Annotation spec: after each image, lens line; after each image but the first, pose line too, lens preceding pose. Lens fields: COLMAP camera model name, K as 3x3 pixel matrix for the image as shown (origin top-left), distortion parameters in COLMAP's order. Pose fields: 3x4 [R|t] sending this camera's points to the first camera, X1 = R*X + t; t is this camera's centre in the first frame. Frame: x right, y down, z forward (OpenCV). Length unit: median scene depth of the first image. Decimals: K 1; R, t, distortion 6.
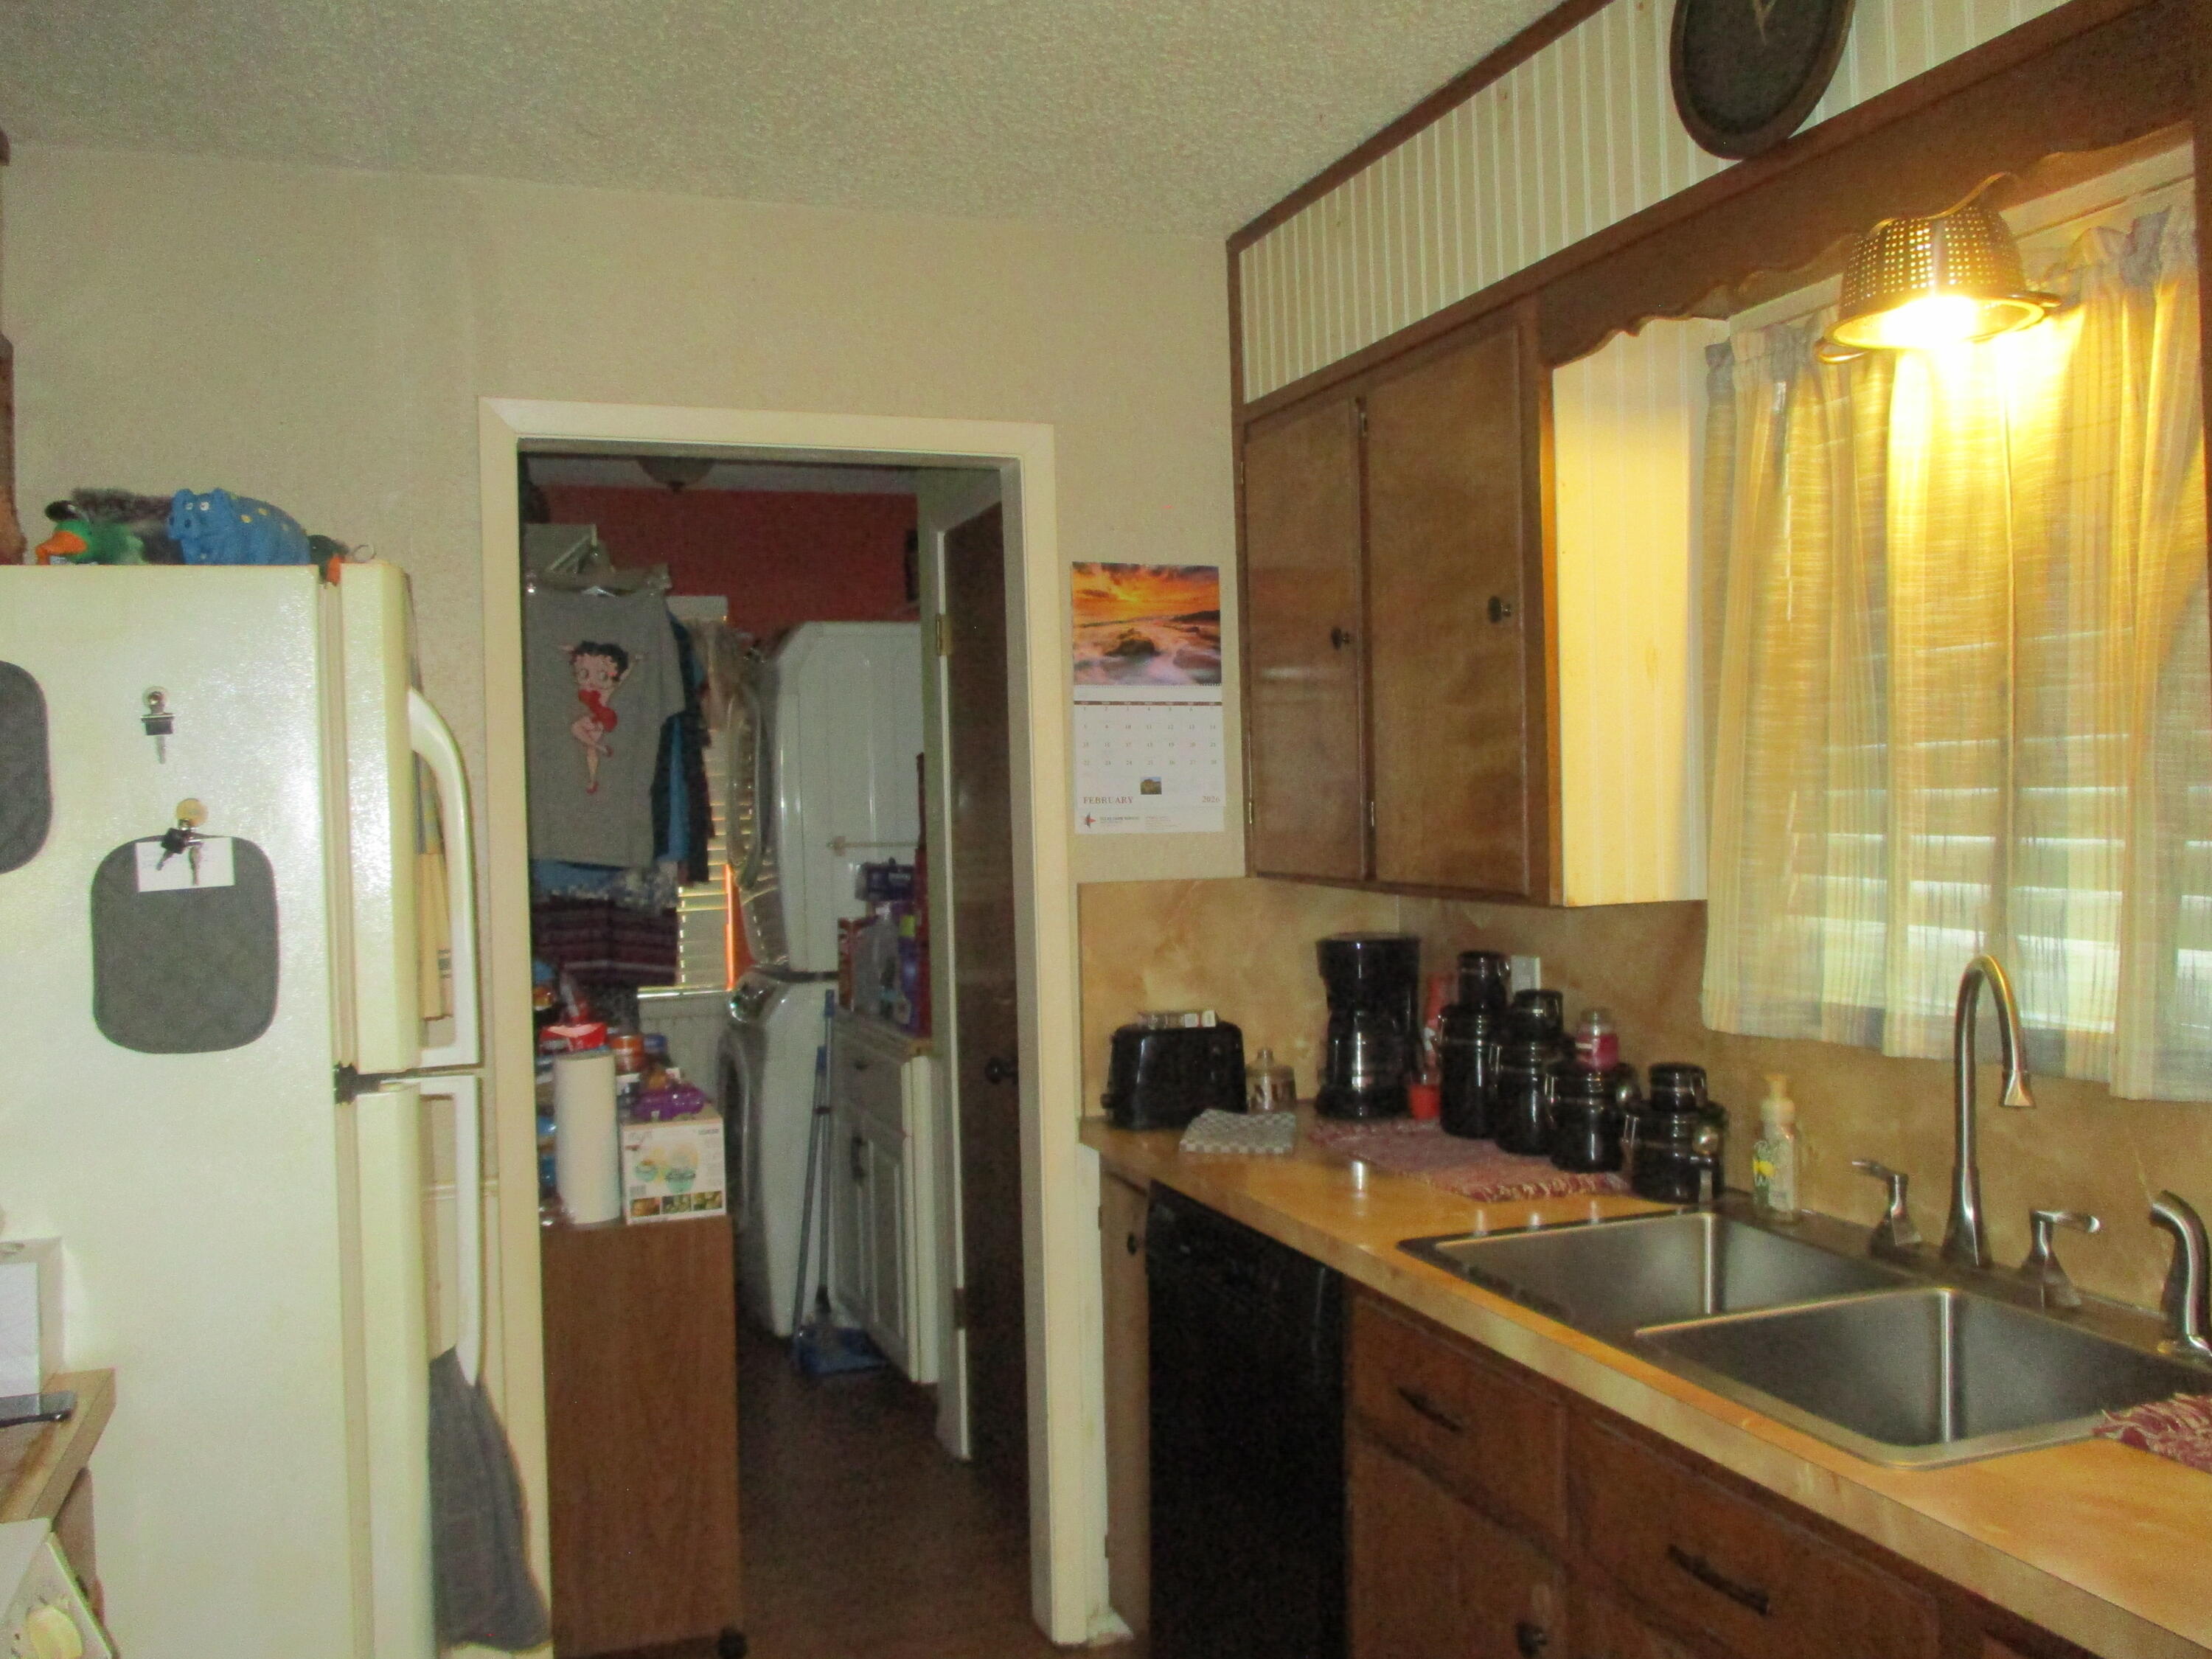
lens RADIAL K [[1867.9, 0, 1102.0], [0, 1867.9, 814.9], [0, 0, 1]] dist [-0.027043, 0.005059]
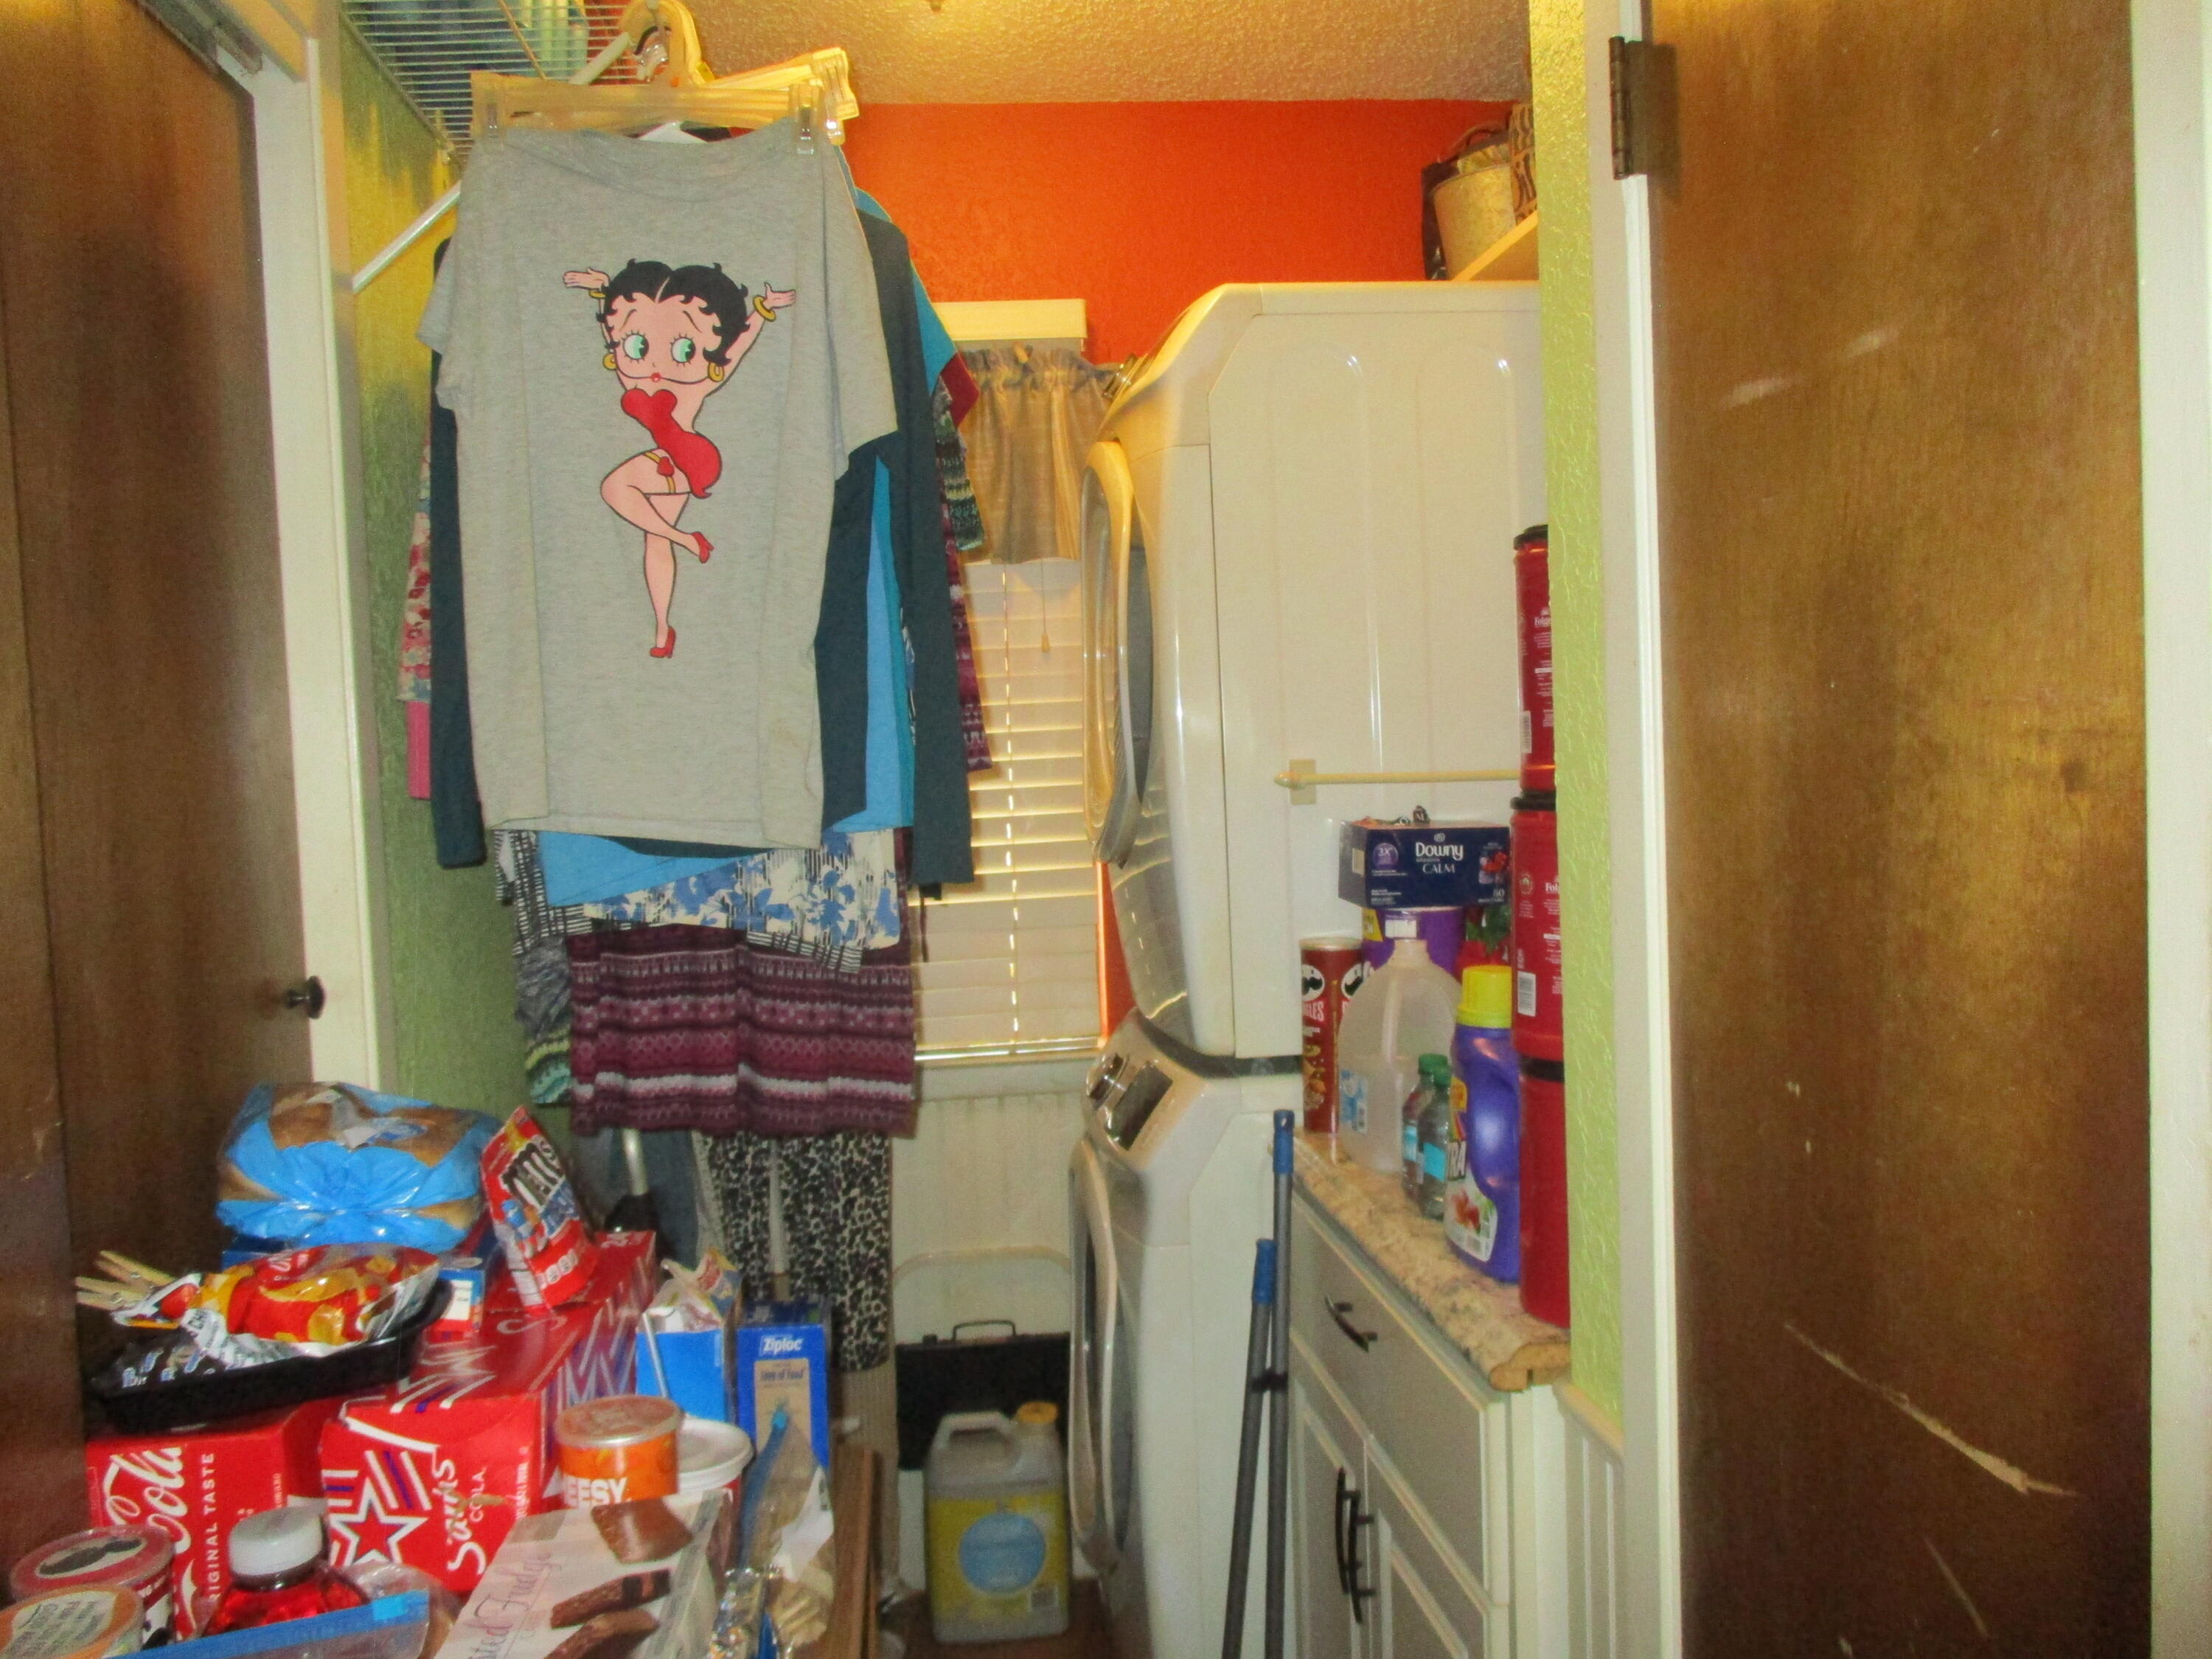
lens RADIAL K [[1867.9, 0, 1104.1], [0, 1867.9, 816.0], [0, 0, 1]] dist [-0.027043, 0.005059]
pose [[0.970186, -0.001025, -0.242360, -0.088962], [0.012734, 0.998825, 0.046751, 0.003993], [0.242027, -0.048443, 0.969059, 0.629347]]
